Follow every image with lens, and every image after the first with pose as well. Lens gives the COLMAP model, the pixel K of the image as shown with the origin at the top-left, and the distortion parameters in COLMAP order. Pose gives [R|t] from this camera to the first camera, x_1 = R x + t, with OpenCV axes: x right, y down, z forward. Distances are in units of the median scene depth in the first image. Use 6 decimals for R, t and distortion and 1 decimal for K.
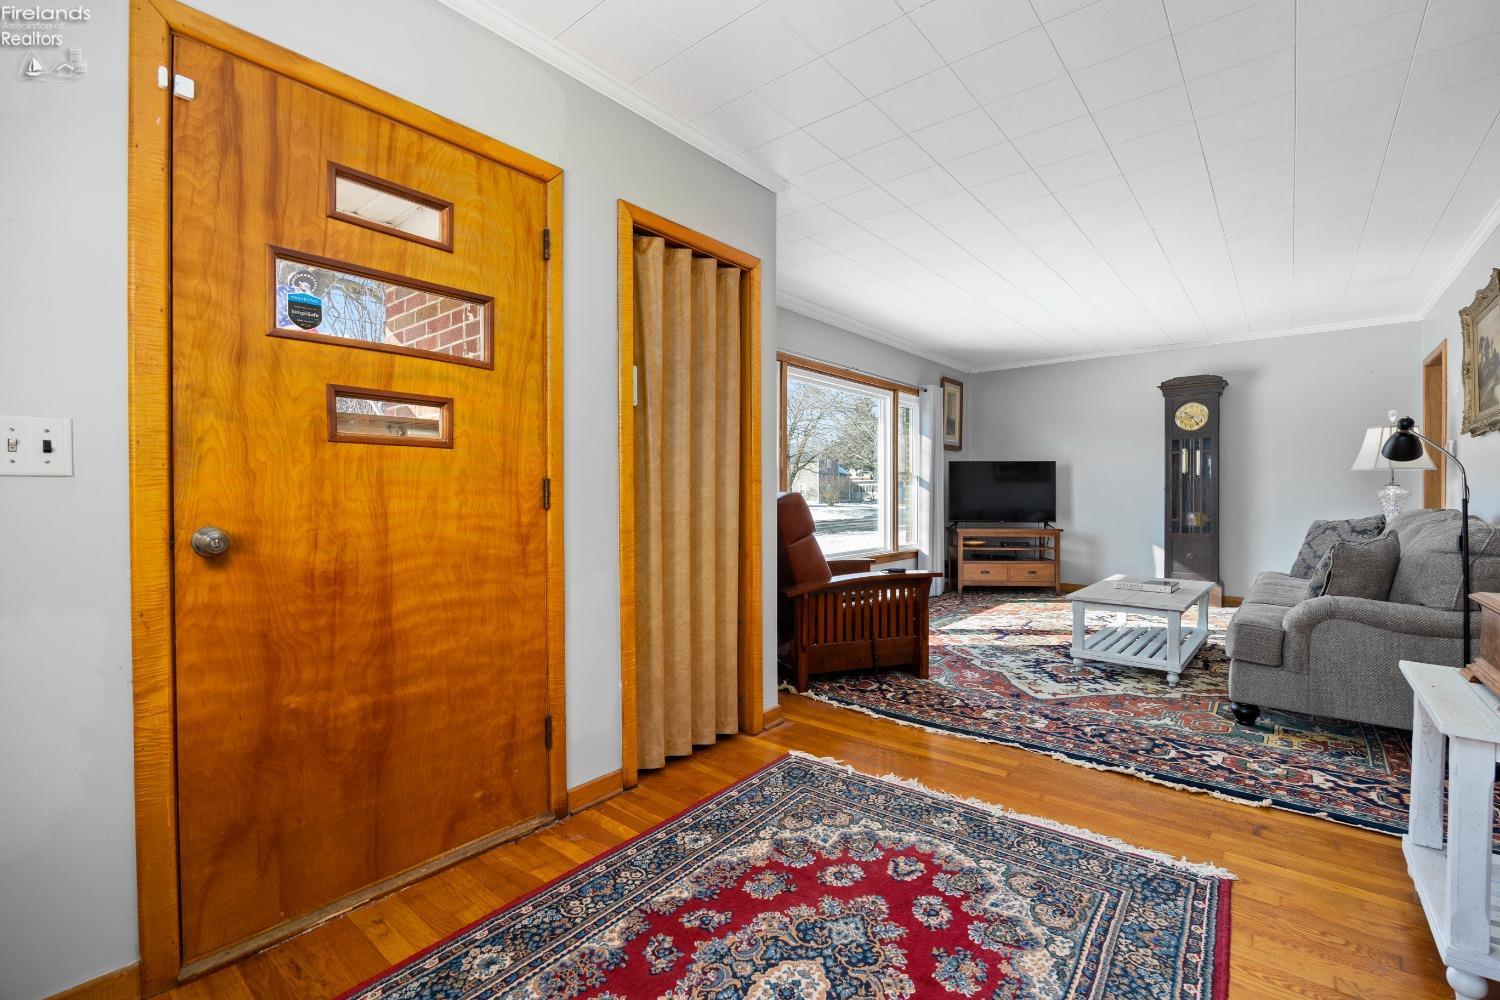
lens RADIAL K [[645.6, 0, 754.3], [0, 645.6, 497.6], [0, 0, 1]] dist [-0.025293, 0.004051]
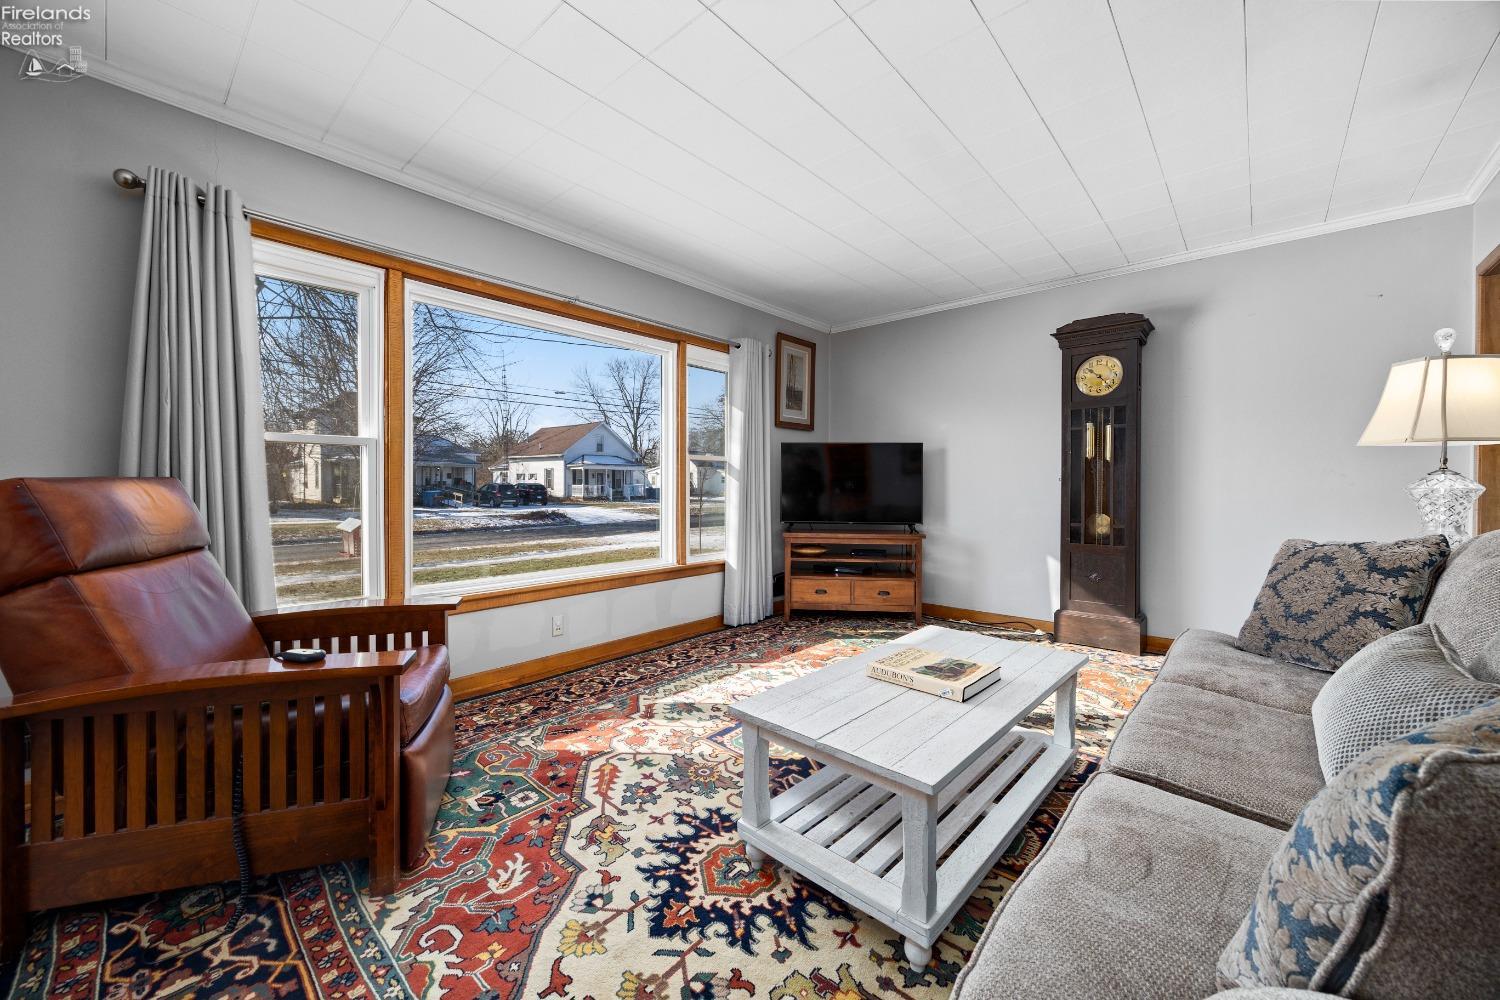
lens RADIAL K [[570.2, 0, 753.8], [0, 570.2, 492.3], [0, 0, 1]] dist [-0.005487, 0.000085]
pose [[0.999707, 0.006521, -0.023293, 0.840719], [-0.006387, 0.999963, 0.005792, -0.006417], [0.023330, -0.005642, 0.999712, 0.965889]]
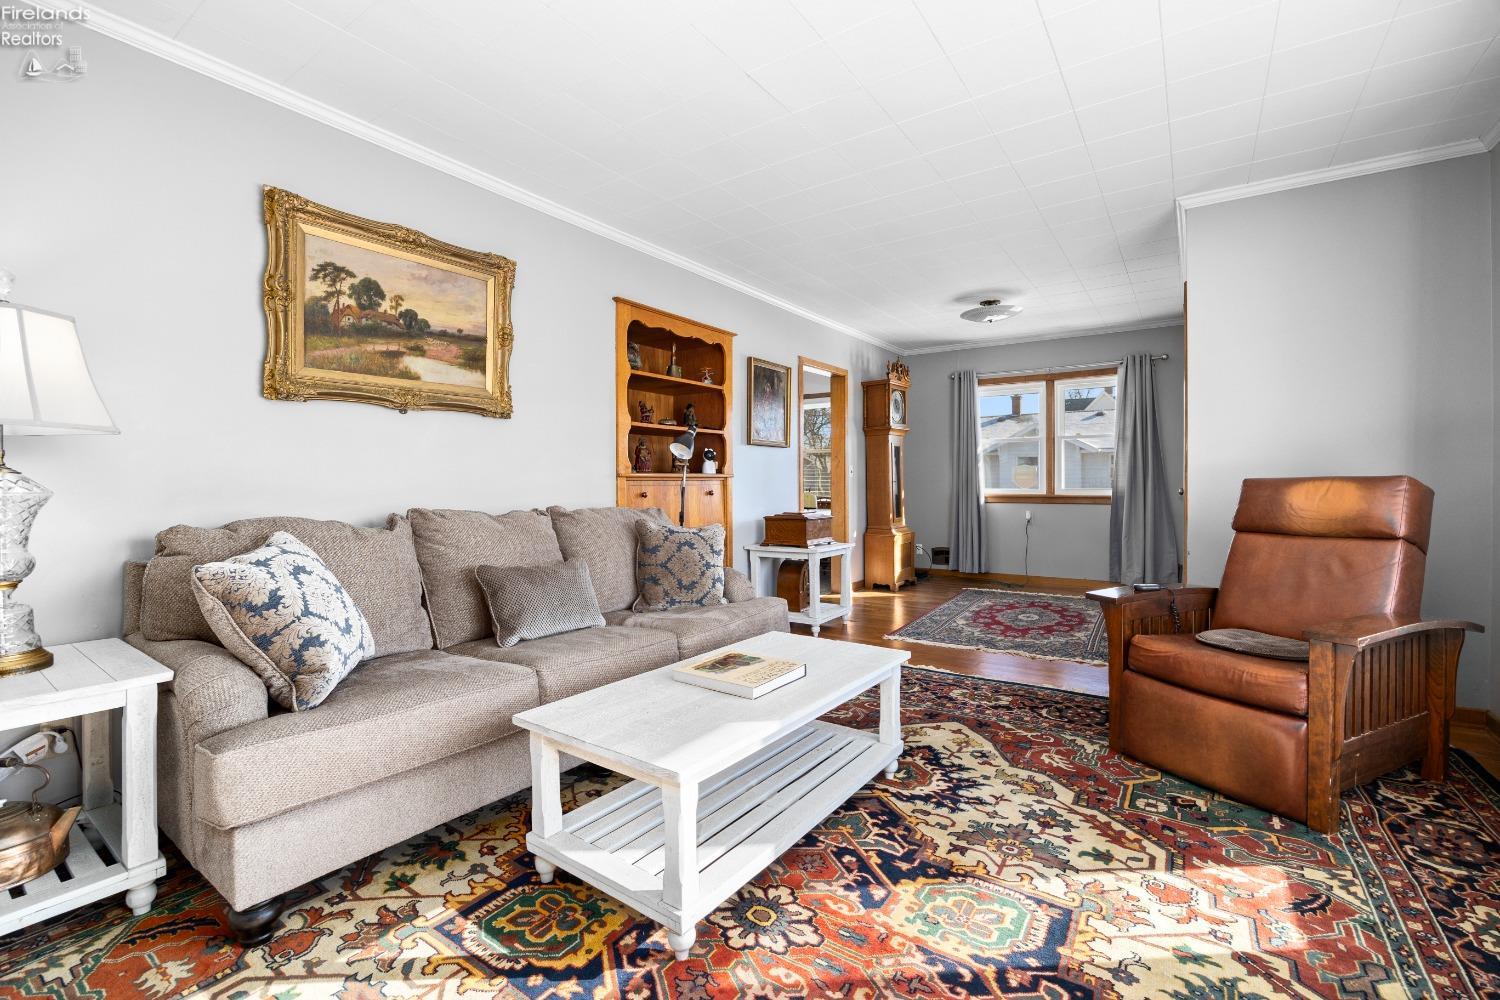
lens RADIAL K [[645.6, 0, 754.3], [0, 645.6, 497.6], [0, 0, 1]] dist [-0.025293, 0.004051]
pose [[-0.995408, 0.012424, -0.094915, 1.128102], [0.009170, 0.999358, 0.034648, -0.025662], [0.095284, 0.033619, -0.994882, 2.593302]]
